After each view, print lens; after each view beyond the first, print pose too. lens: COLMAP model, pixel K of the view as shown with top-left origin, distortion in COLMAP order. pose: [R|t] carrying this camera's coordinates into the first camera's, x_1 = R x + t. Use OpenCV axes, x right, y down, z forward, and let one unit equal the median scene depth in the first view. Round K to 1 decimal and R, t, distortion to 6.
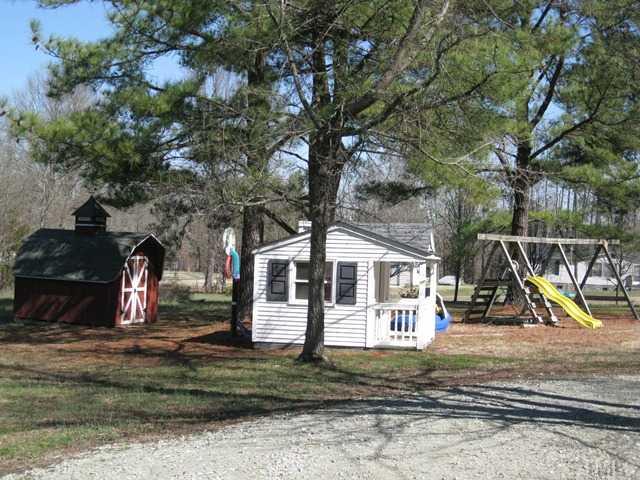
lens RADIAL K [[981.9, 0, 319.9], [0, 981.9, 240.0], [0, 0, 1]] dist [-0.156218, 0.000000]
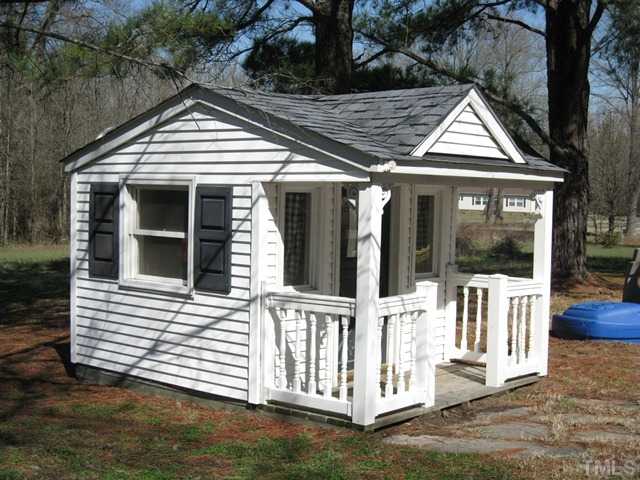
lens RADIAL K [[981.9, 0, 320.2], [0, 981.9, 240.1], [0, 0, 1]] dist [-0.156218, 0.000000]
pose [[0.884581, 0.010913, -0.466259, 0.249362], [0.016910, 0.998318, 0.055449, 0.022697], [0.466080, -0.056933, 0.882909, 0.658482]]
